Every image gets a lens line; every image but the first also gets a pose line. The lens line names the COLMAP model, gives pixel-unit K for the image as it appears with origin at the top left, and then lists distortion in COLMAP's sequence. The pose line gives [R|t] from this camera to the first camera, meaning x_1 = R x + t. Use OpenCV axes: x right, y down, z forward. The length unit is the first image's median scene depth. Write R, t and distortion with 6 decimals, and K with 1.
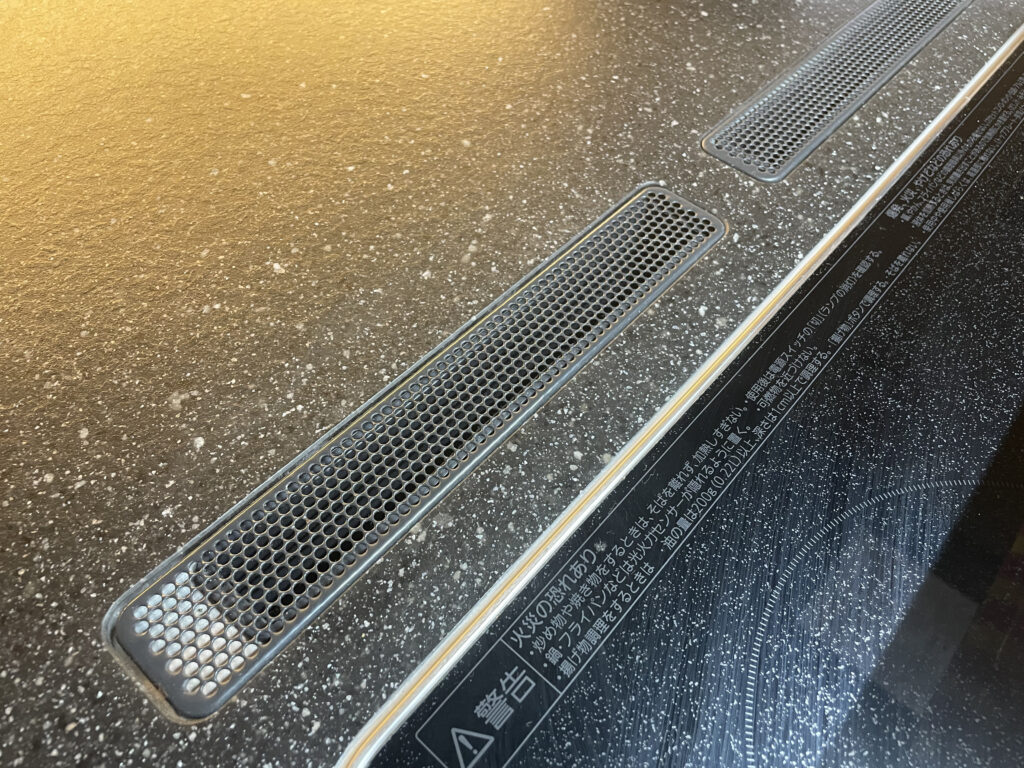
lens RADIAL K [[788.0, 0, 506.4], [0, 788.0, 382.0], [0, 0, 1]] dist [0.061897, -0.081888]
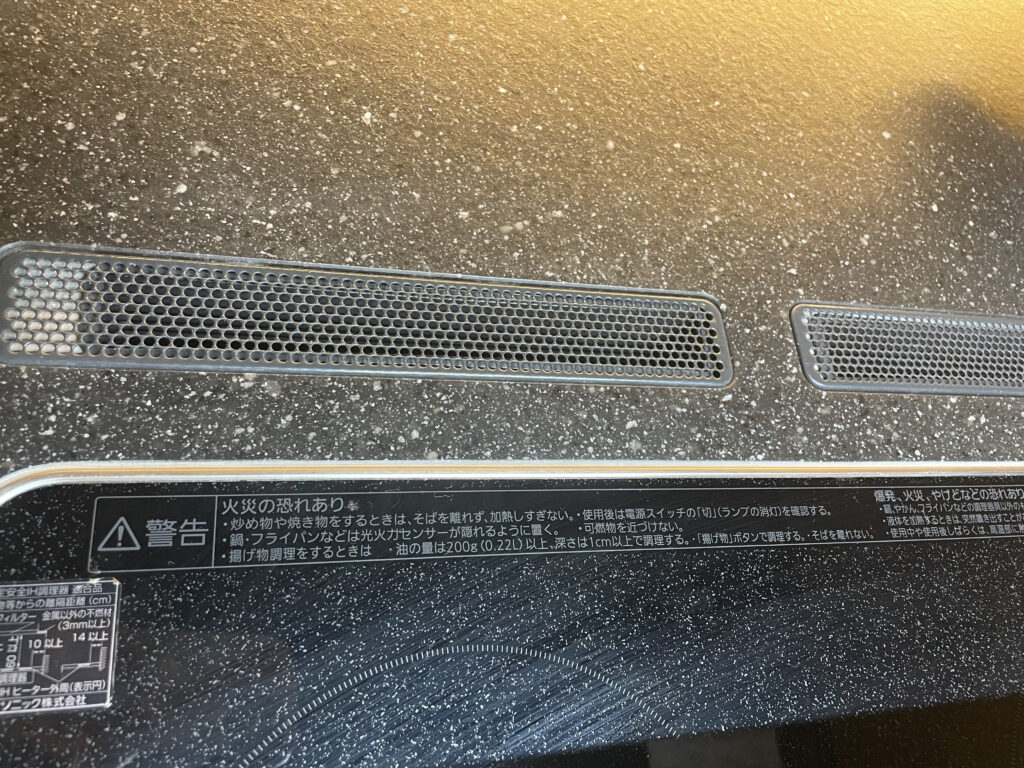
lens RADIAL K [[788.0, 0, 518.3], [0, 788.0, 380.9], [0, 0, 1]] dist [0.061897, -0.081888]
pose [[0.708546, 0.691282, -0.141743, 0.273835], [-0.675734, 0.722544, 0.145991, -0.196203], [0.203337, -0.007661, 0.979079, -0.007760]]
